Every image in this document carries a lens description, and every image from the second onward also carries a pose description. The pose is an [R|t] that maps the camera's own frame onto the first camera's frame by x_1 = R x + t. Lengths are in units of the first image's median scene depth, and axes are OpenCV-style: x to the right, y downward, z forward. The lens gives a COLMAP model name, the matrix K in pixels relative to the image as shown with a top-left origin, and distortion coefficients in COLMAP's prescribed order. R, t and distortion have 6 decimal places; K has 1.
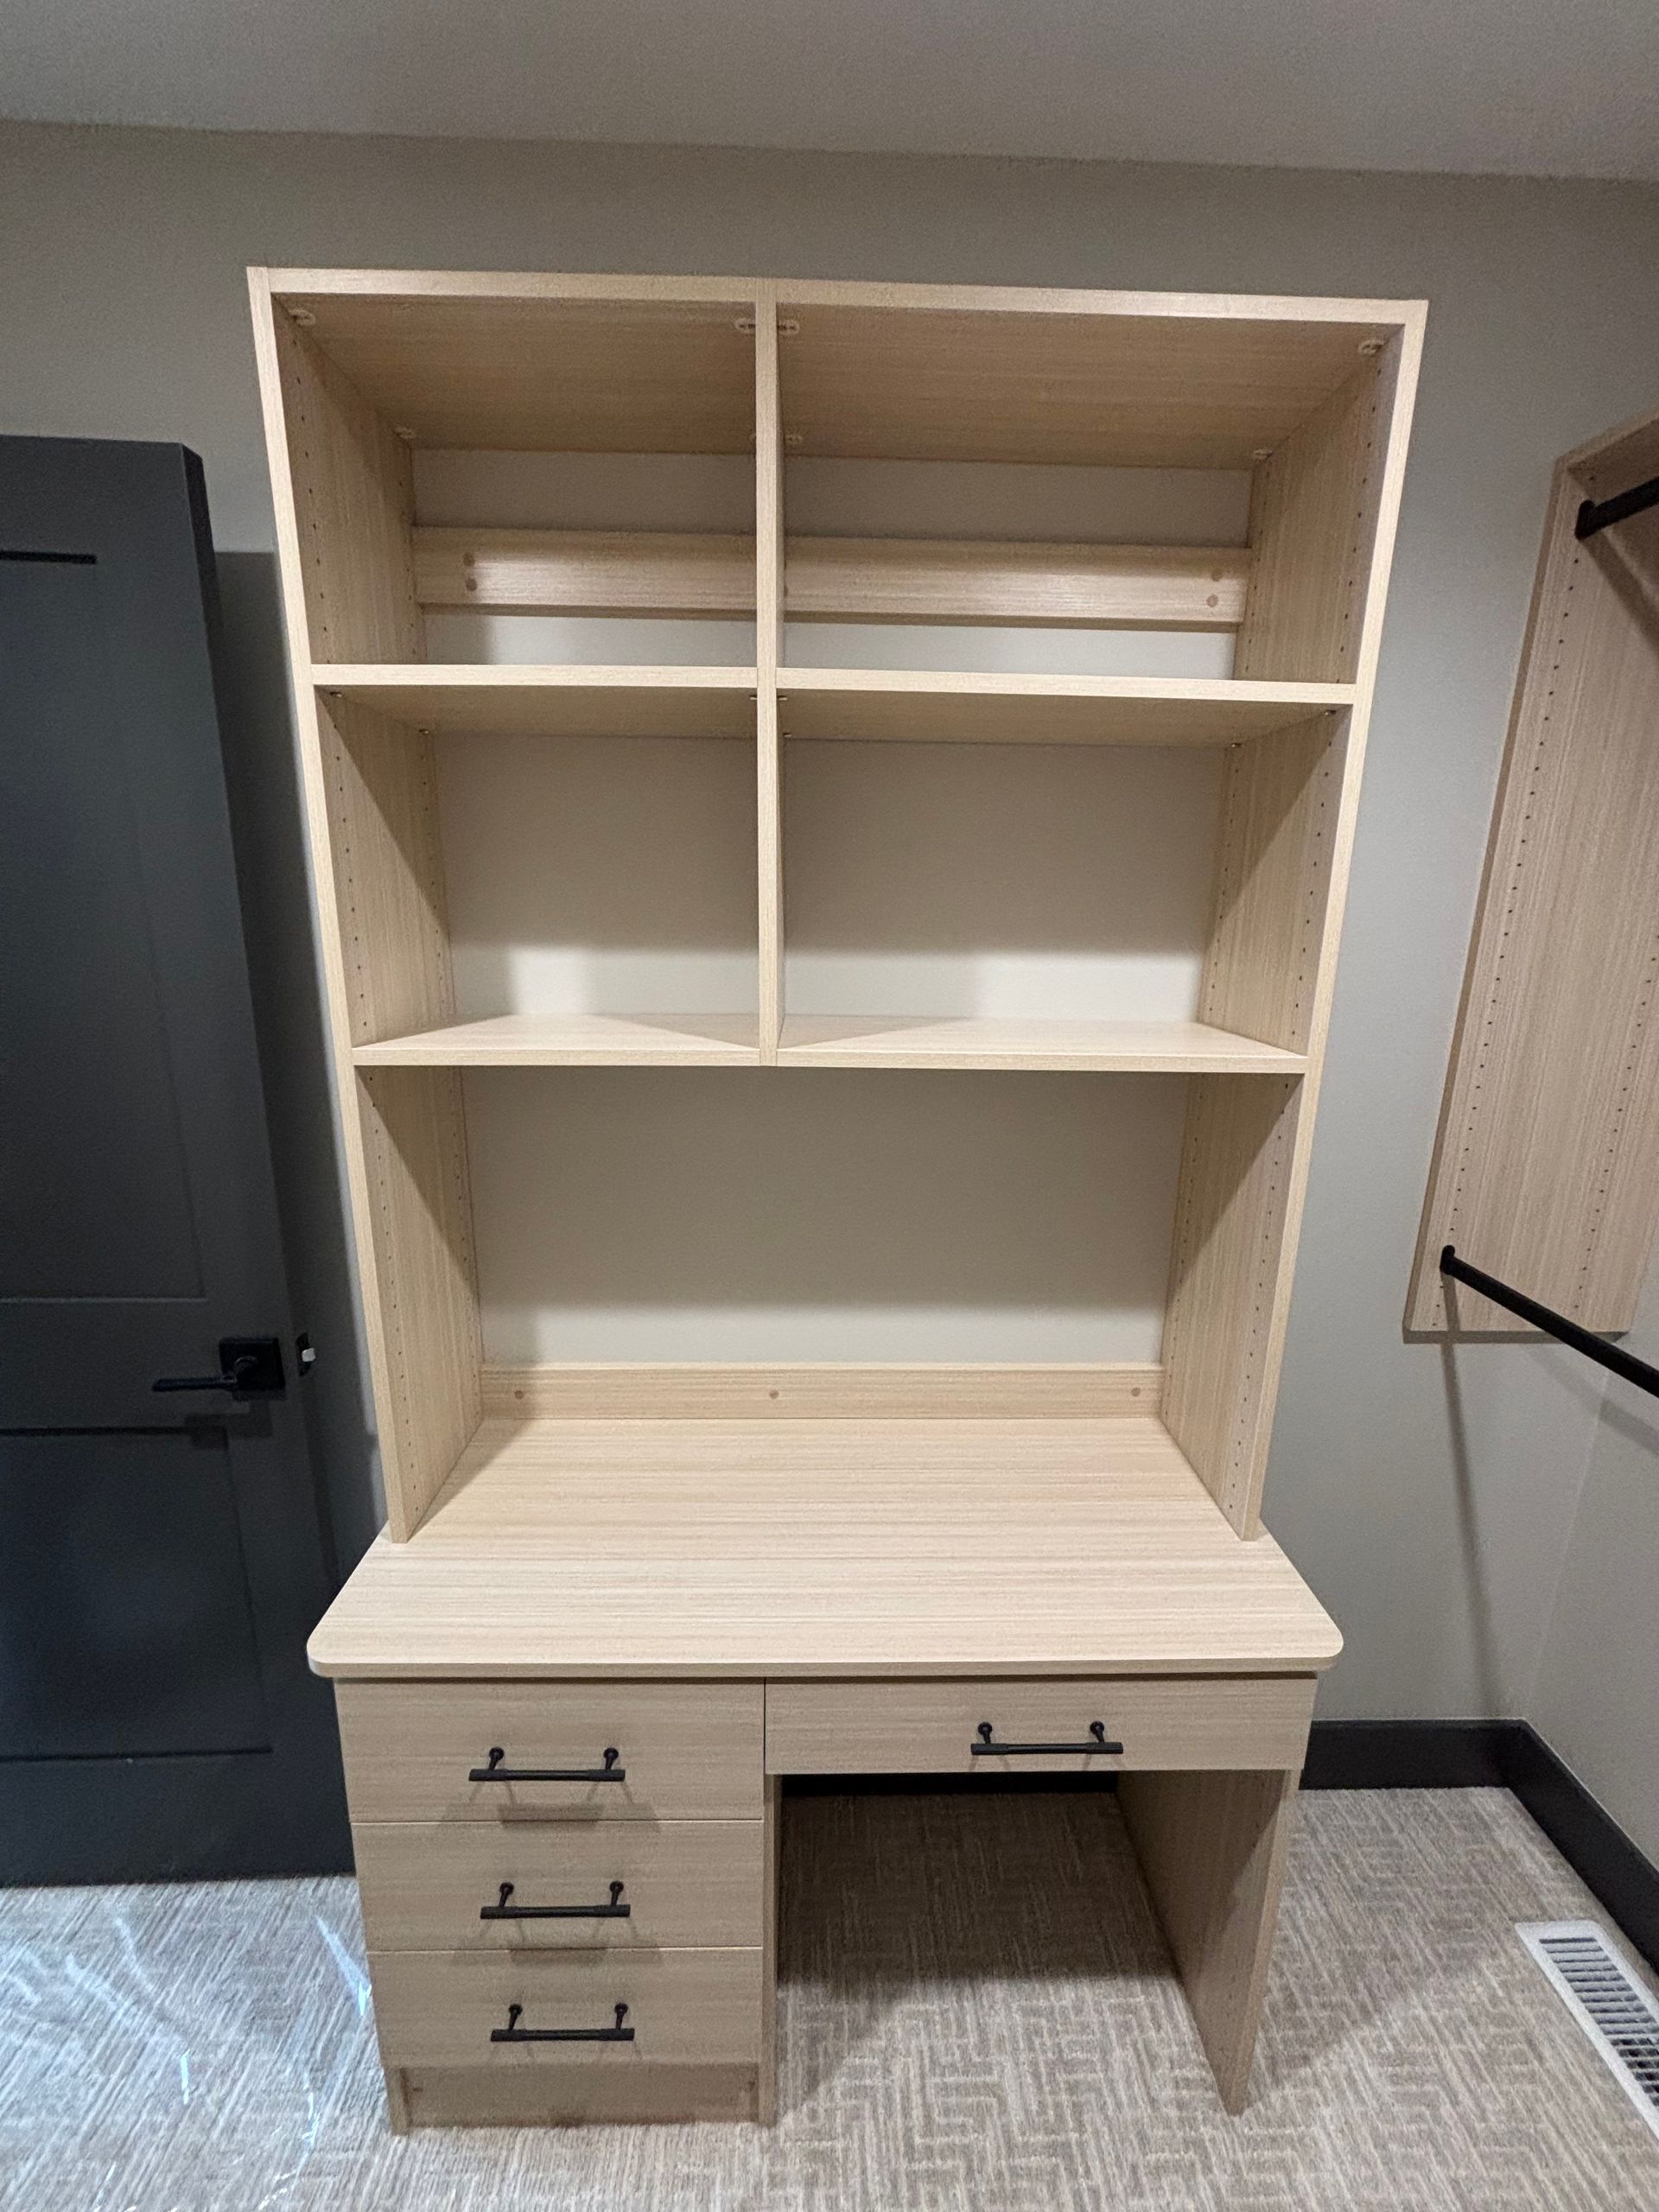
lens RADIAL K [[899.1, 0, 824.9], [0, 899.1, 1105.0], [0, 0, 1]] dist [-0.001864, 0.000382]
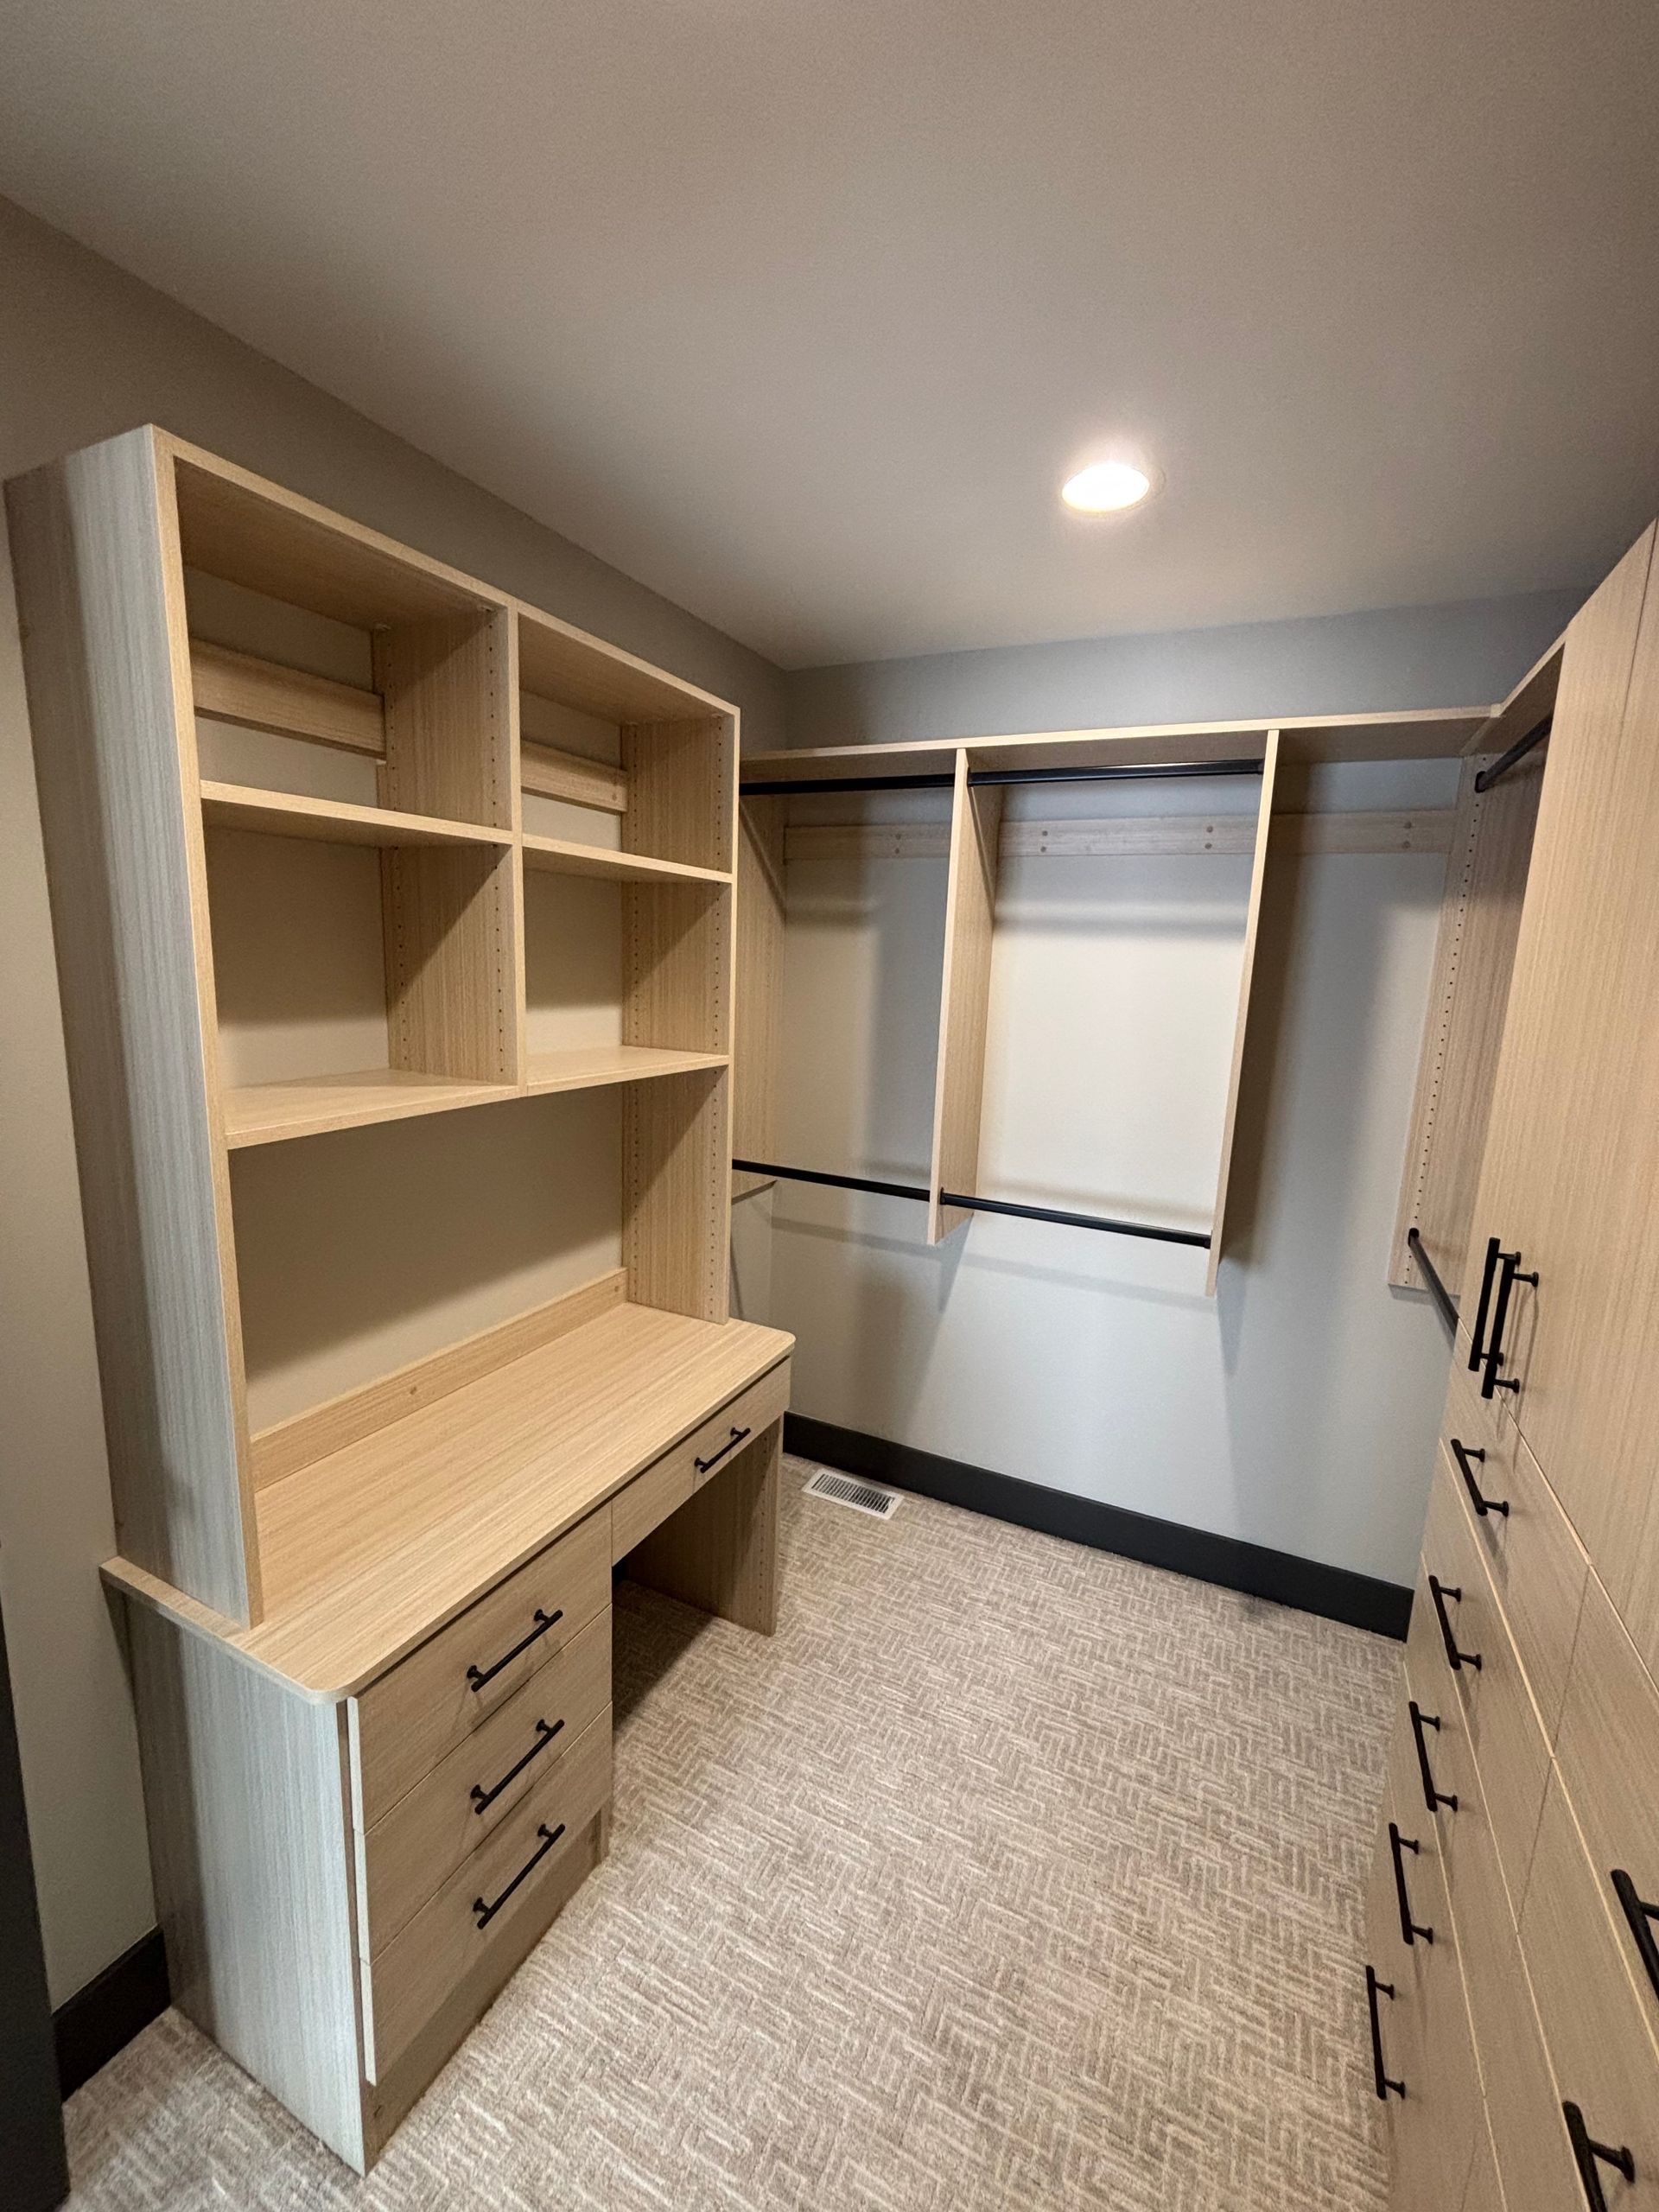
lens RADIAL K [[899.1, 0, 834.3], [0, 899.1, 1105.1], [0, 0, 1]] dist [-0.001864, 0.000382]
pose [[0.457581, -0.143930, 0.877442, -0.953201], [0.168905, 0.982914, 0.073148, -0.045209], [-0.872978, 0.114733, 0.474073, -0.099662]]
